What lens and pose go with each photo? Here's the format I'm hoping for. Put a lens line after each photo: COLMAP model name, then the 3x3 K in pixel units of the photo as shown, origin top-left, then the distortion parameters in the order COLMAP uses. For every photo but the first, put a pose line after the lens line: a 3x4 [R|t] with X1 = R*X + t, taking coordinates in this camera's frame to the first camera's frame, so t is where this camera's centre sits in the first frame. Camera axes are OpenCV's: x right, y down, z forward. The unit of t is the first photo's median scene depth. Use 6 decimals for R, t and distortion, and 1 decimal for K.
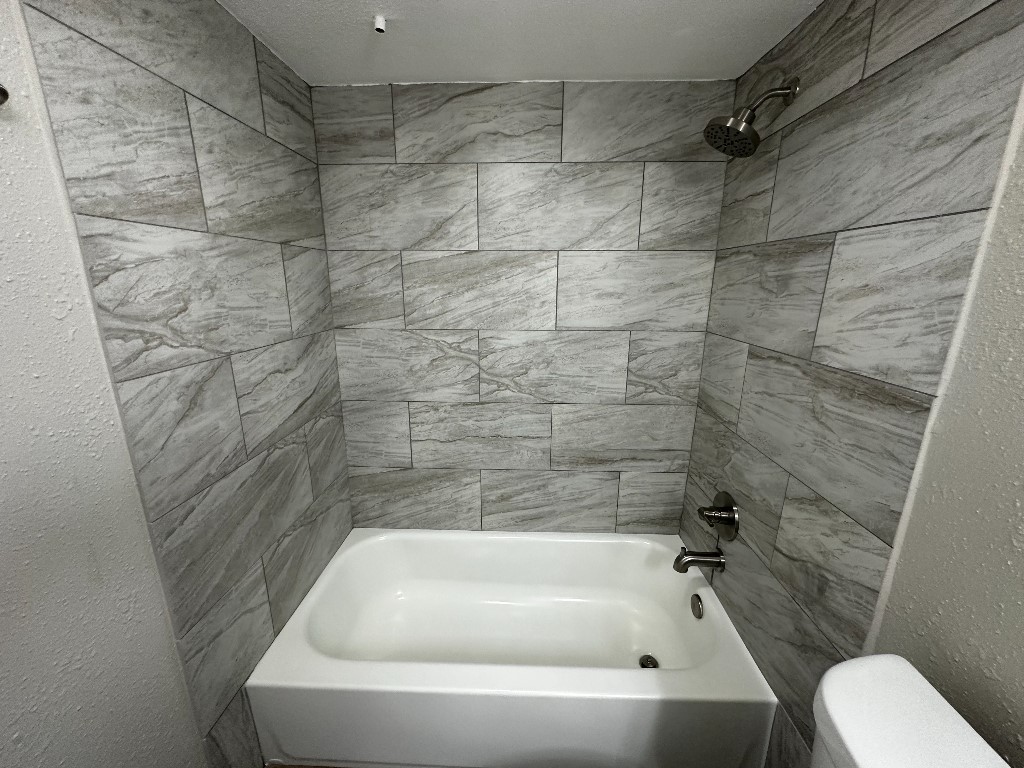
lens RADIAL K [[406.4, 0, 510.9], [0, 406.4, 386.1], [0, 0, 1]] dist [-0.004019, 0.000368]
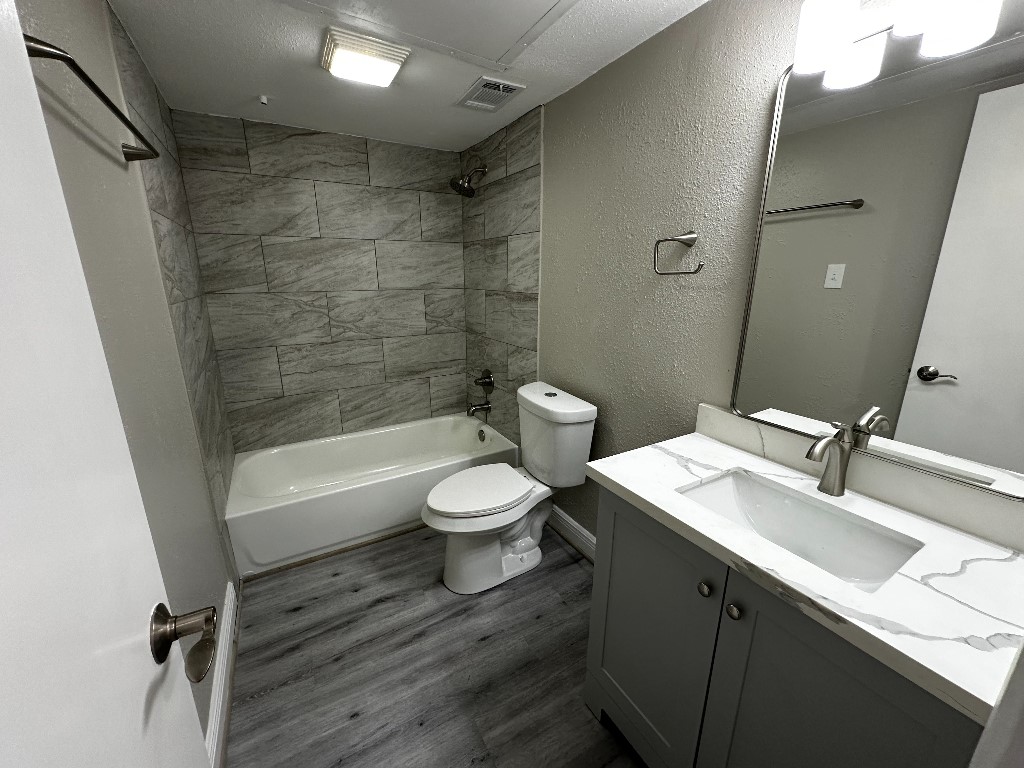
lens RADIAL K [[406.4, 0, 511.8], [0, 406.4, 385.0], [0, 0, 1]] dist [-0.004019, 0.000368]
pose [[0.844660, -0.146072, 0.514988, -0.348588], [0.138765, 0.988911, 0.052901, 0.235485], [-0.517005, 0.026778, 0.855563, -0.669030]]
